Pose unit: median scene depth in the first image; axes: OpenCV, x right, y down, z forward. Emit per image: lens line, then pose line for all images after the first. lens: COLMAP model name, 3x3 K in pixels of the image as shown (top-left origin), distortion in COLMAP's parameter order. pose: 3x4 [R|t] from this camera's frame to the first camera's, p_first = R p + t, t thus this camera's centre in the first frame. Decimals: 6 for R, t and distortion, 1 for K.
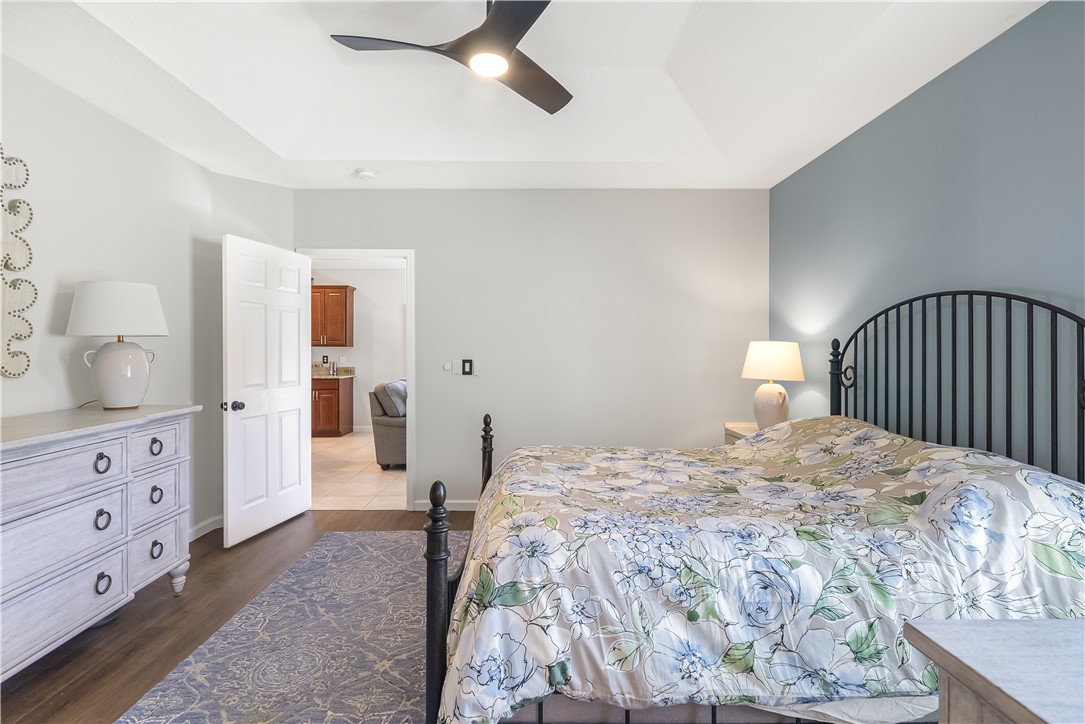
lens RADIAL K [[498.9, 0, 542.2], [0, 498.9, 354.4], [0, 0, 1]] dist [-0.009148, -0.000820]
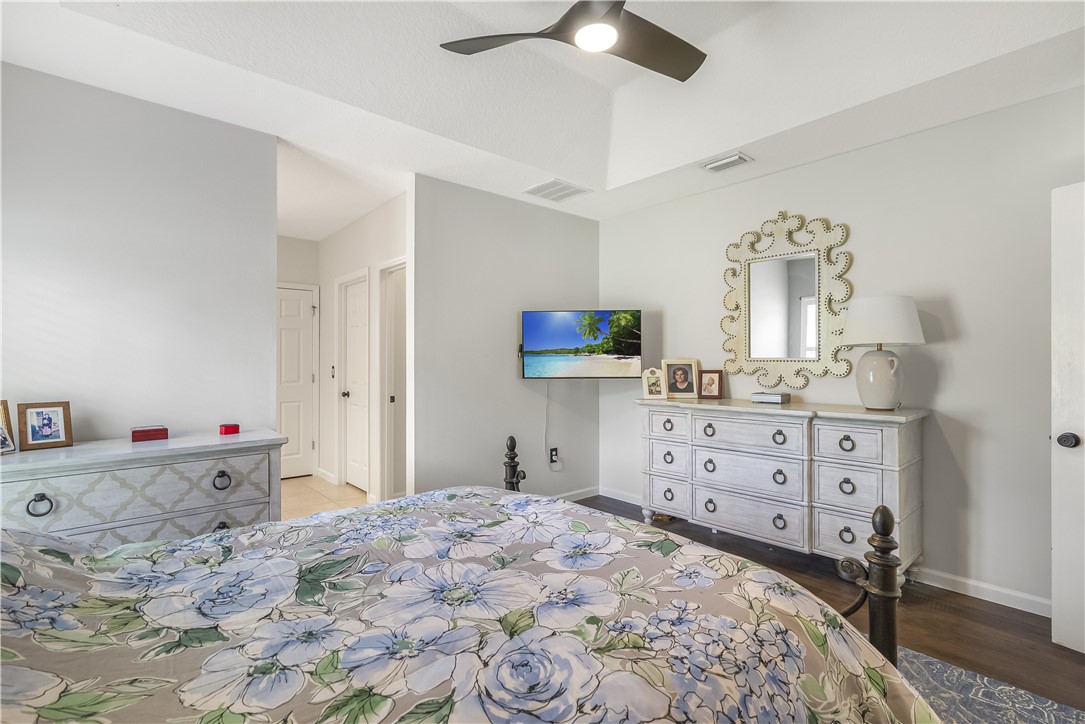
lens RADIAL K [[498.9, 0, 541.6], [0, 498.9, 358.7], [0, 0, 1]] dist [-0.009148, -0.000820]
pose [[-0.771124, -0.001882, -0.636683, 0.551482], [-0.003442, 0.999993, 0.001212, -0.005900], [0.636676, 0.003126, -0.771125, 1.666766]]
